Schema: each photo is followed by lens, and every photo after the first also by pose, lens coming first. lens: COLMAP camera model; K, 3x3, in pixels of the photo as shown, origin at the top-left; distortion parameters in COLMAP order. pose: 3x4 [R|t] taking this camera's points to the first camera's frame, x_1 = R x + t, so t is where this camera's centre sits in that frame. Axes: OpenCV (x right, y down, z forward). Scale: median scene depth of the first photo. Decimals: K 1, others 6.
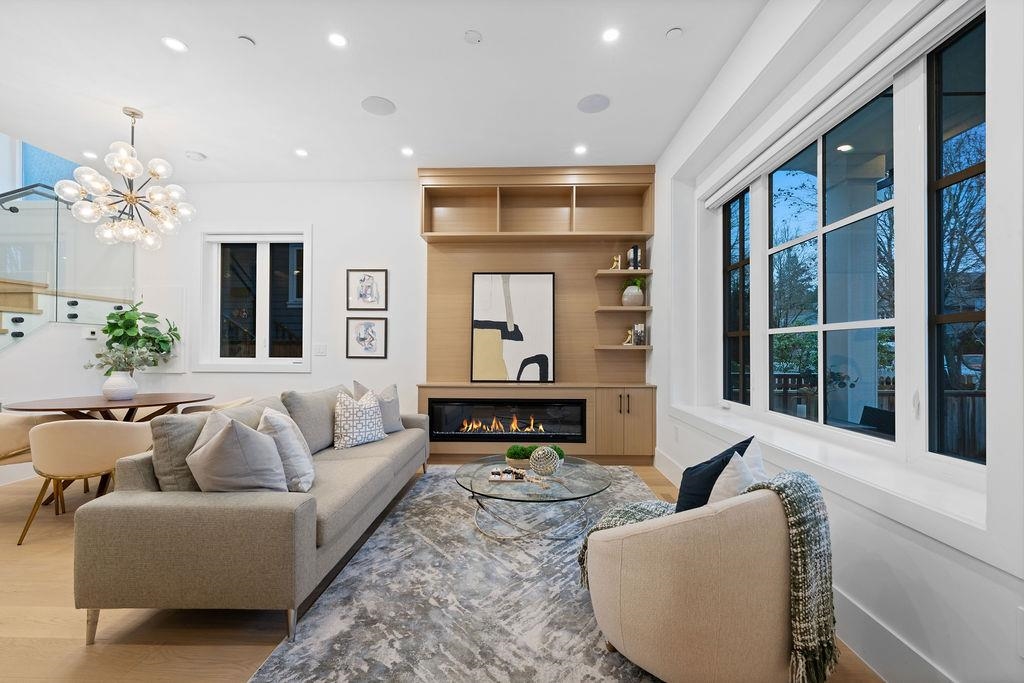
lens RADIAL K [[410.5, 0, 514.9], [0, 410.5, 345.9], [0, 0, 1]] dist [-0.000543, -0.000335]
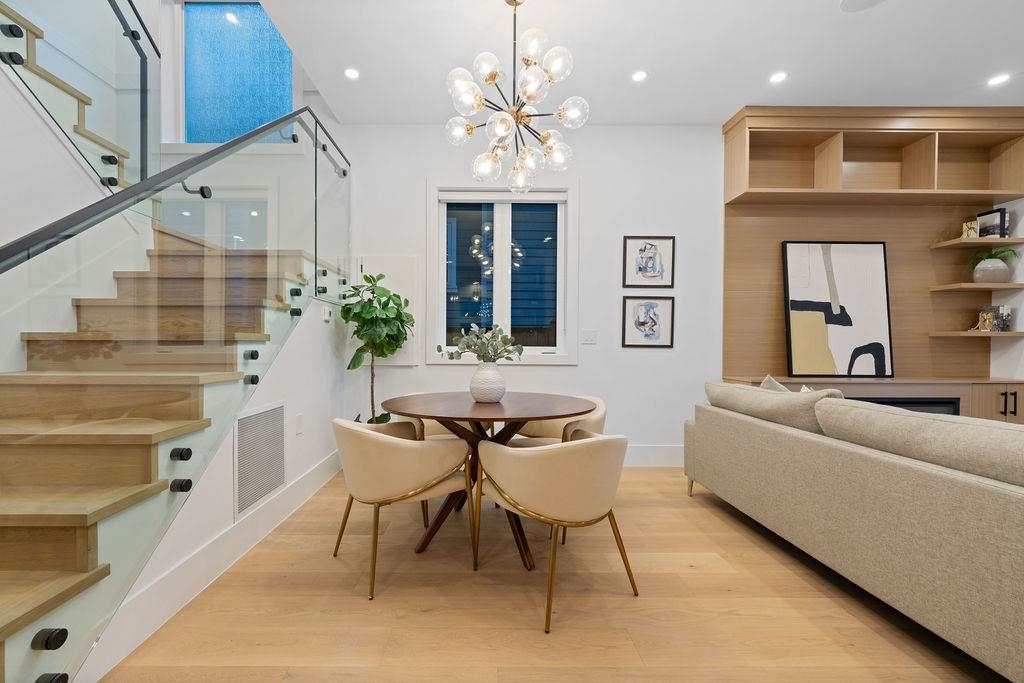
lens RADIAL K [[417.6, 0, 485.2], [0, 417.6, 346.7], [0, 0, 1]] dist [-0.000422, -0.000059]
pose [[0.999470, 0.001758, 0.032511, -0.777415], [-0.002279, 0.999869, 0.016007, 0.018228], [-0.032479, -0.016073, 0.999343, 0.212212]]
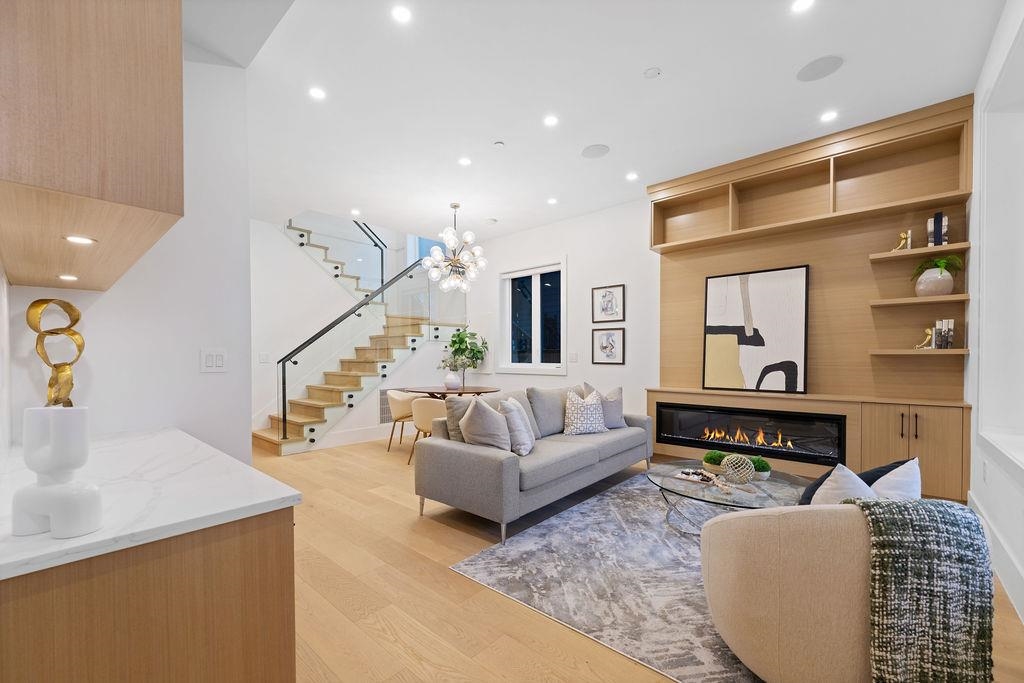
lens RADIAL K [[414.5, 0, 509.6], [0, 414.5, 360.6], [0, 0, 1]] dist [-0.000851, -0.000179]
pose [[0.766143, 0.001144, -0.642669, 0.188107], [0.011521, 0.999813, 0.015514, -0.000711], [0.642567, -0.019291, 0.765987, -0.067691]]
